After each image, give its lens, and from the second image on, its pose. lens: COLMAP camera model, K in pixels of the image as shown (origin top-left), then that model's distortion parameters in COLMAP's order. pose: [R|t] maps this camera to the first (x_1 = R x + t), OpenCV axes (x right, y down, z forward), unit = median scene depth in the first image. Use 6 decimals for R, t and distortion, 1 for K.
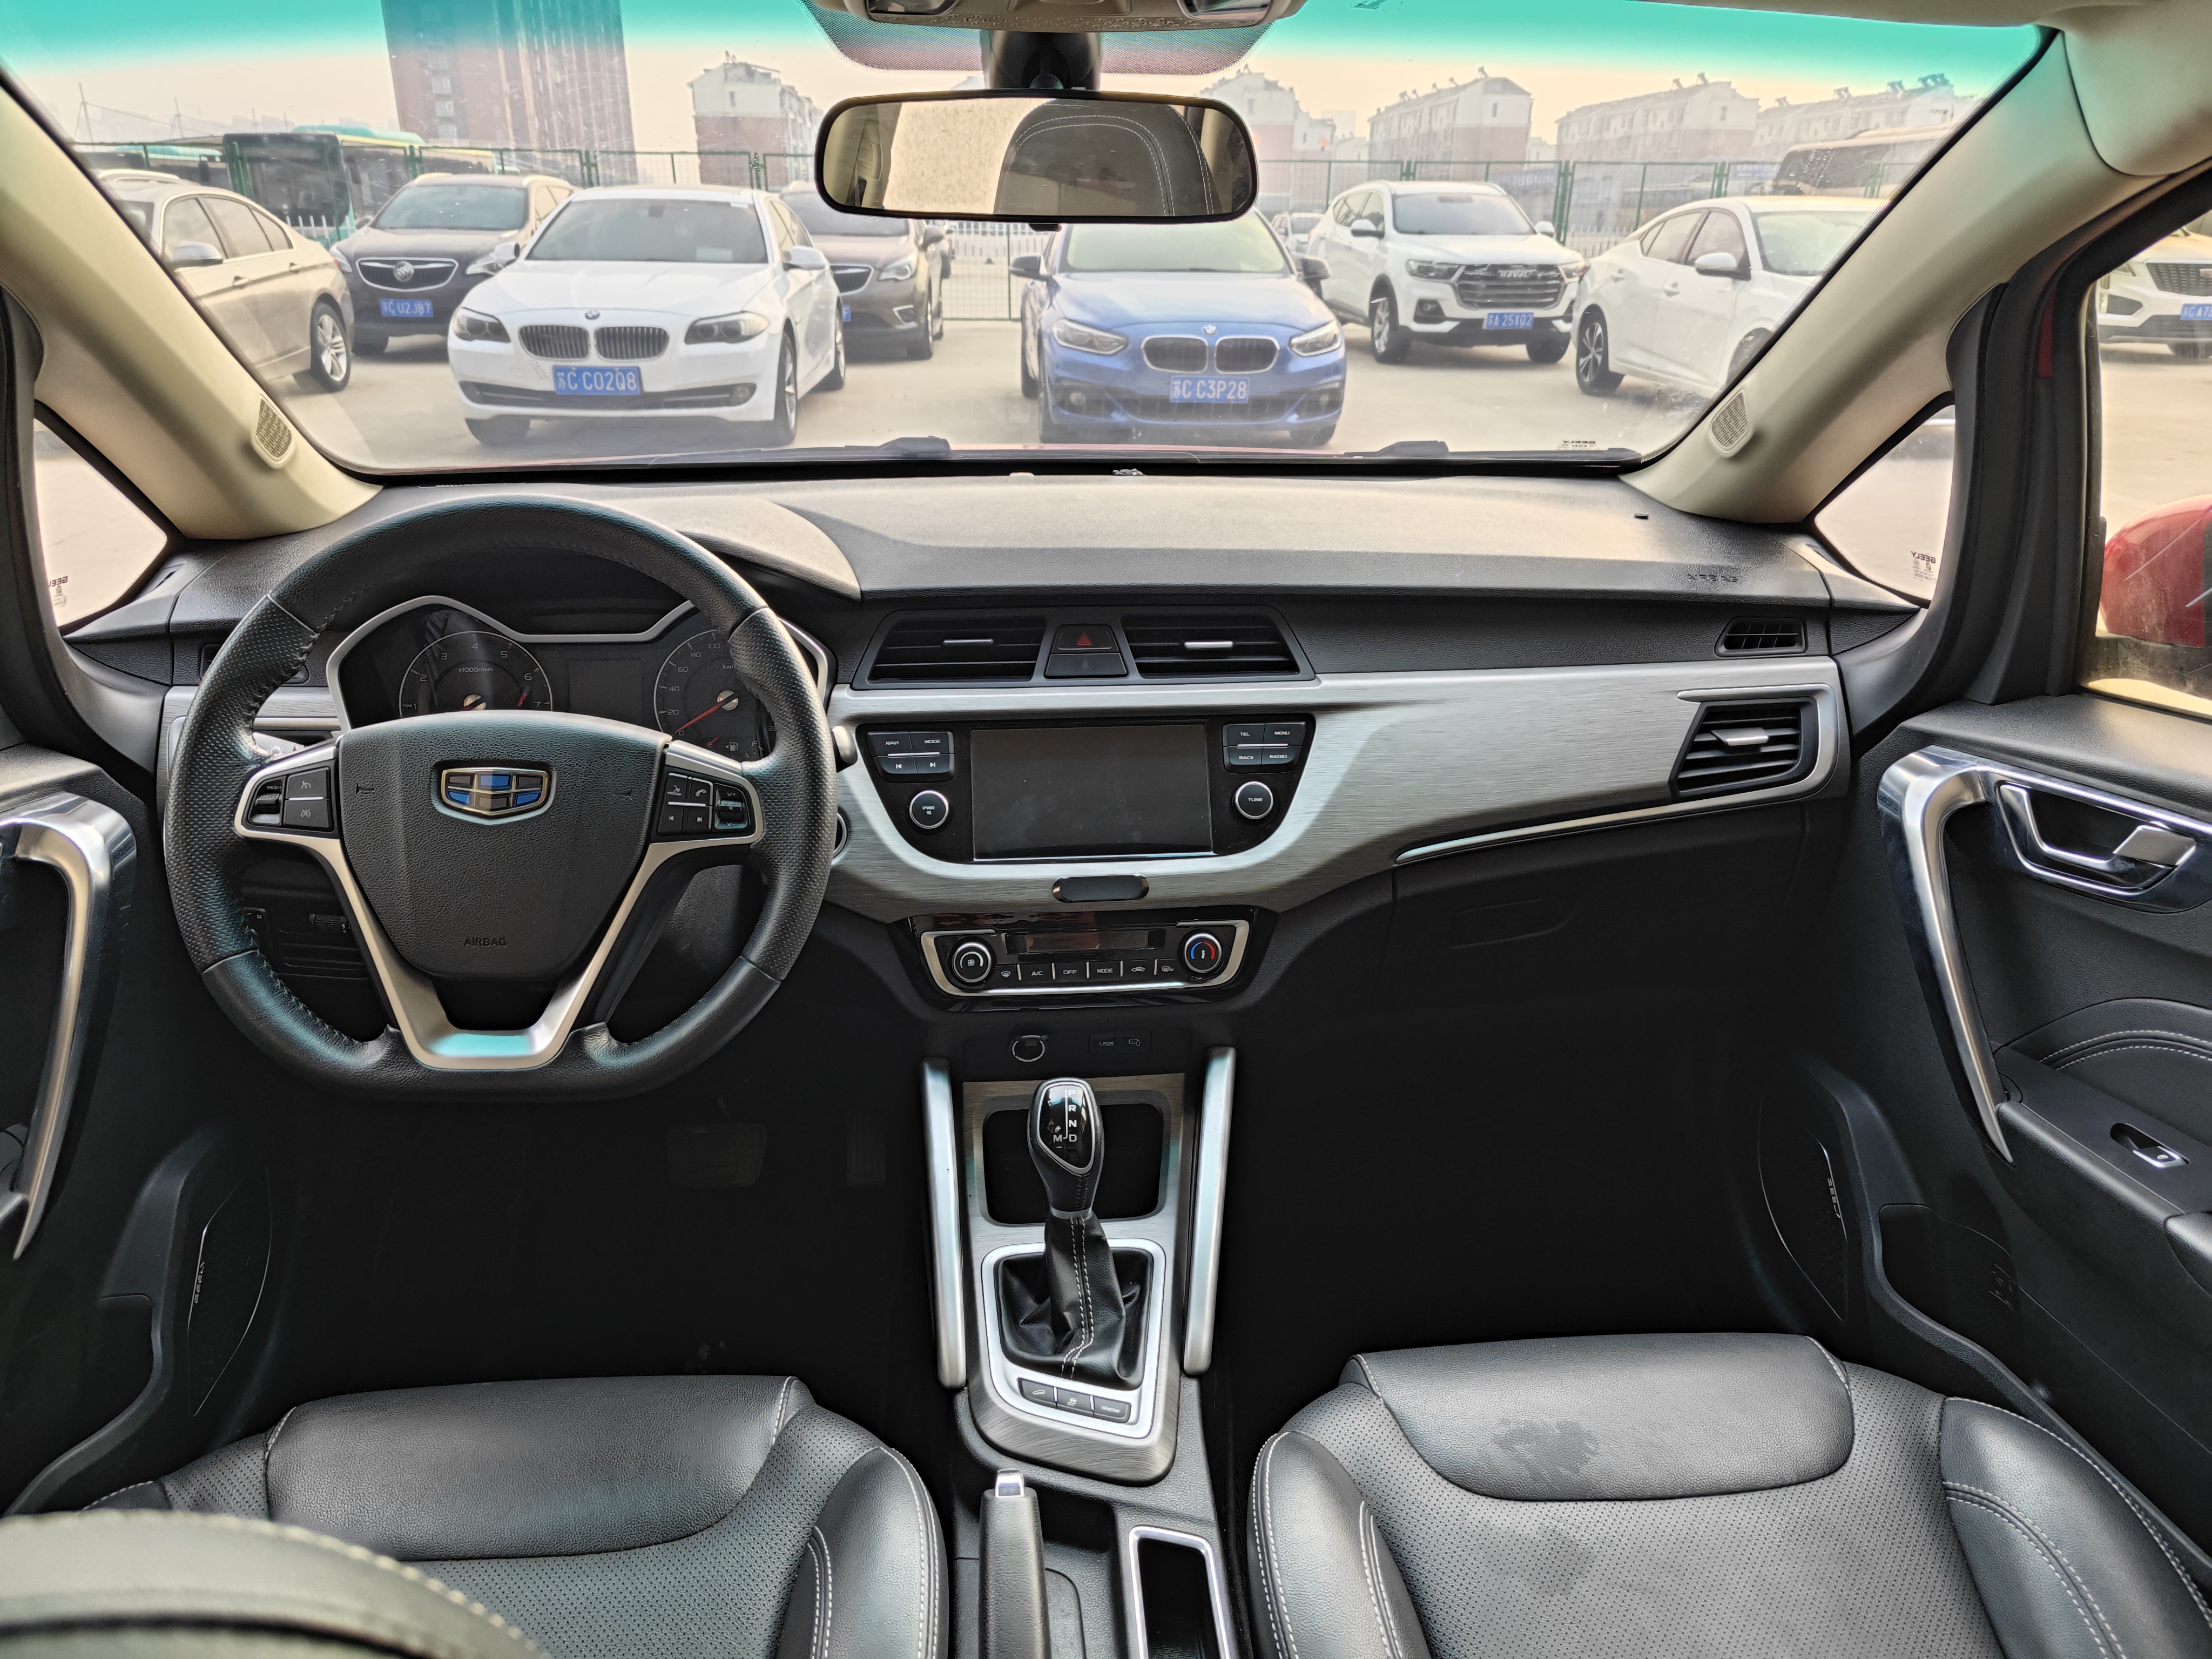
lens RADIAL K [[1475.2, 0, 1106.0], [0, 1475.2, 829.5], [0, 0, 1]] dist [0.040240, -0.043881]
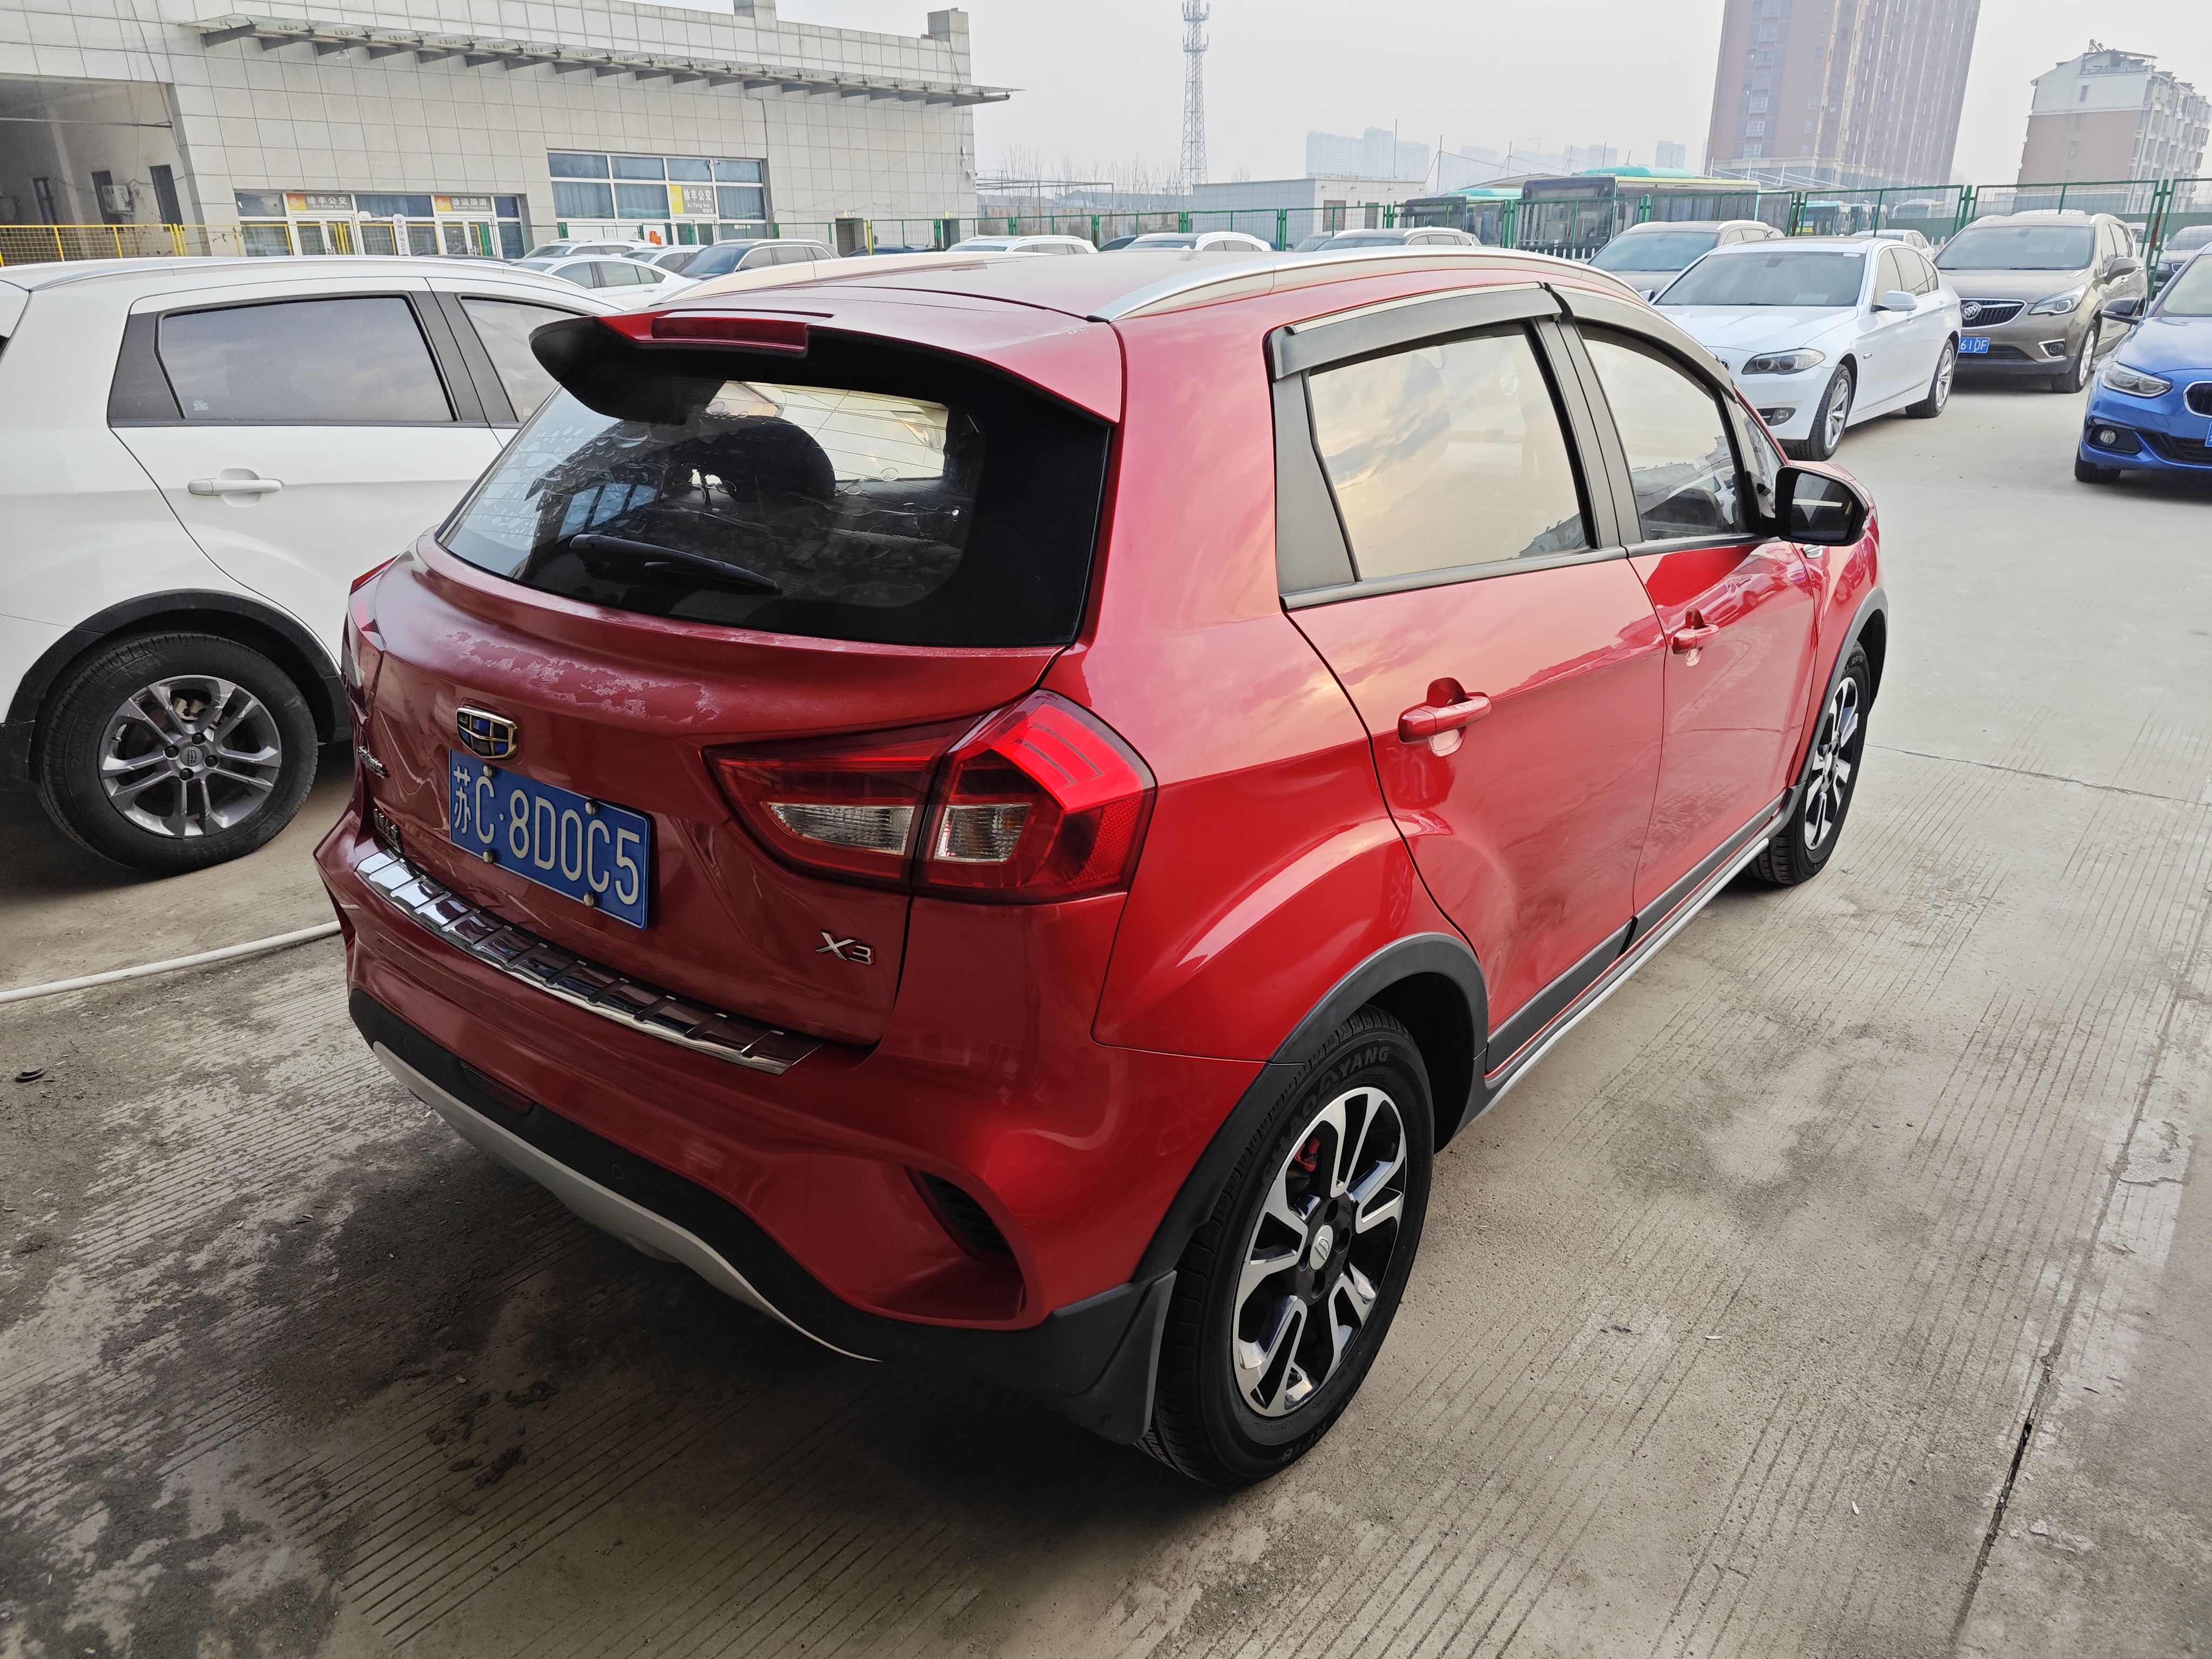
lens RADIAL K [[1481.2, 0, 1099.5], [0, 1481.2, 843.5], [0, 0, 1]] dist [0.036362, -0.027984]
pose [[0.719082, 0.242573, -0.651214, 0.158724], [-0.243429, 0.965650, 0.090899, 0.045899], [0.650894, 0.093161, 0.753431, -0.169365]]
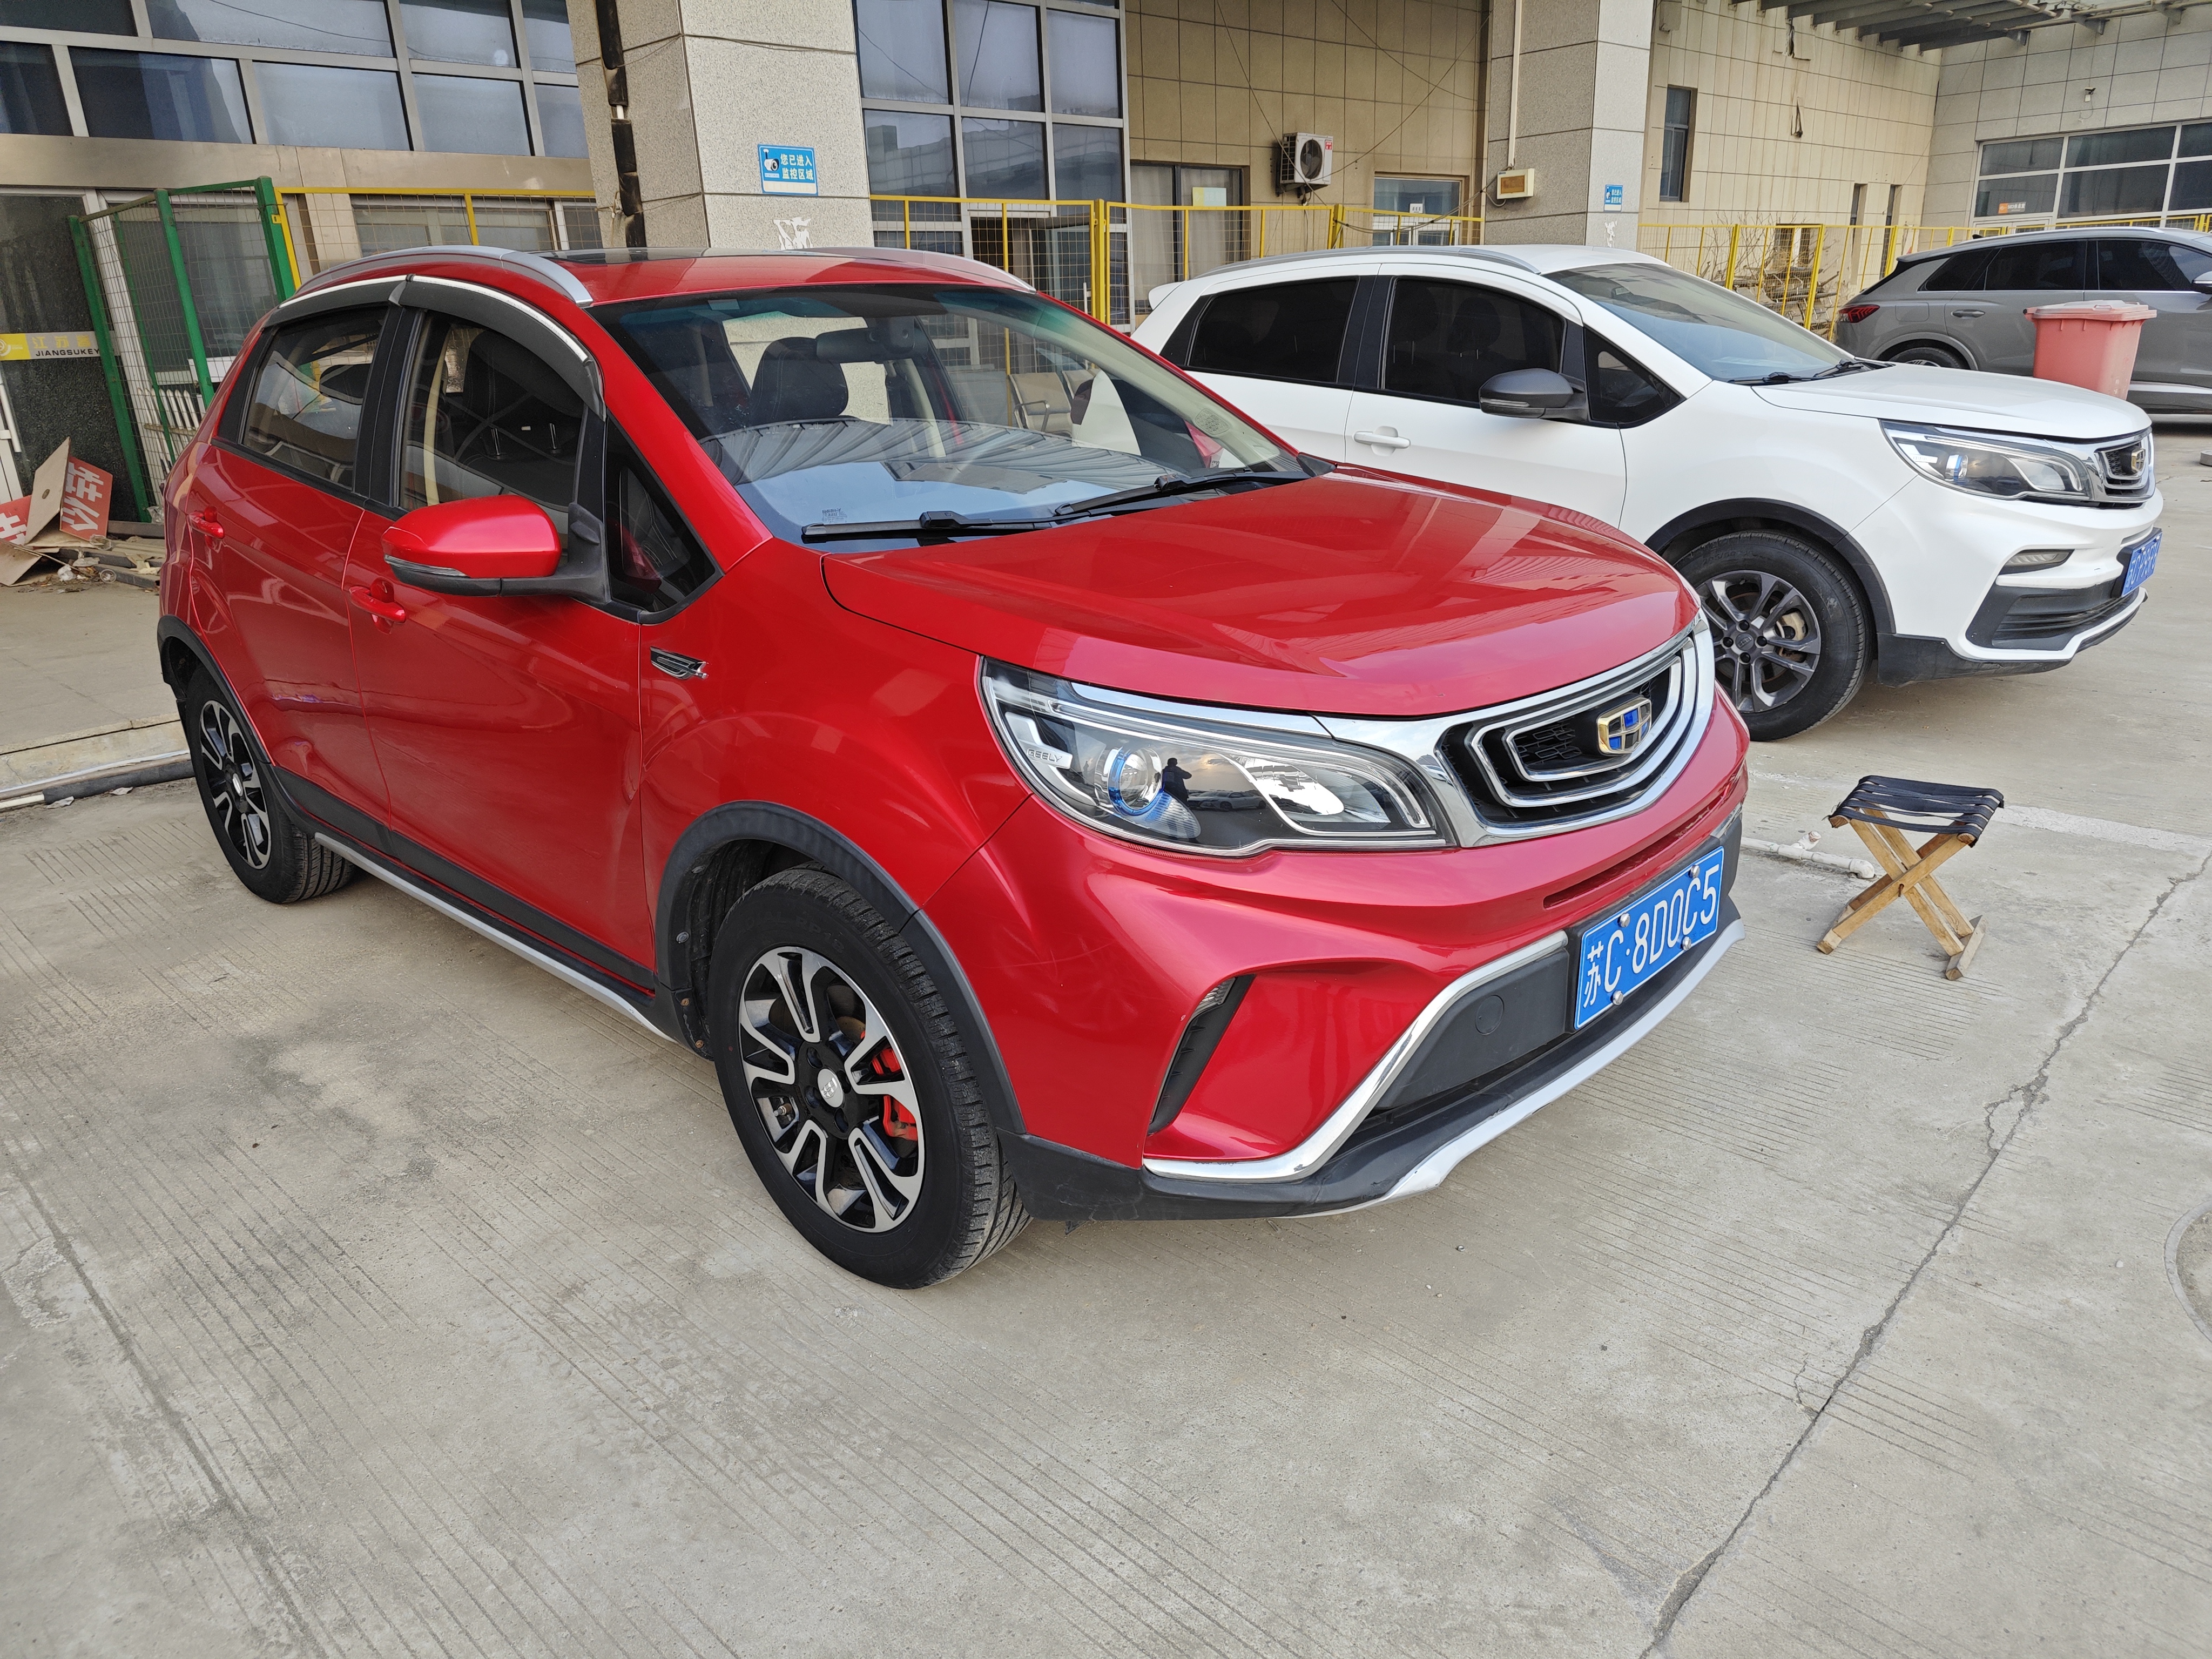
lens RADIAL K [[1478.5, 0, 1106.0], [0, 1478.5, 829.5], [0, 0, 1]] dist [0.039438, -0.031996]
pose [[-0.749013, 0.268039, -0.605916, 0.136887], [-0.198131, 0.782052, 0.590879, -0.116997], [0.632237, 0.562627, -0.532660, 0.260924]]
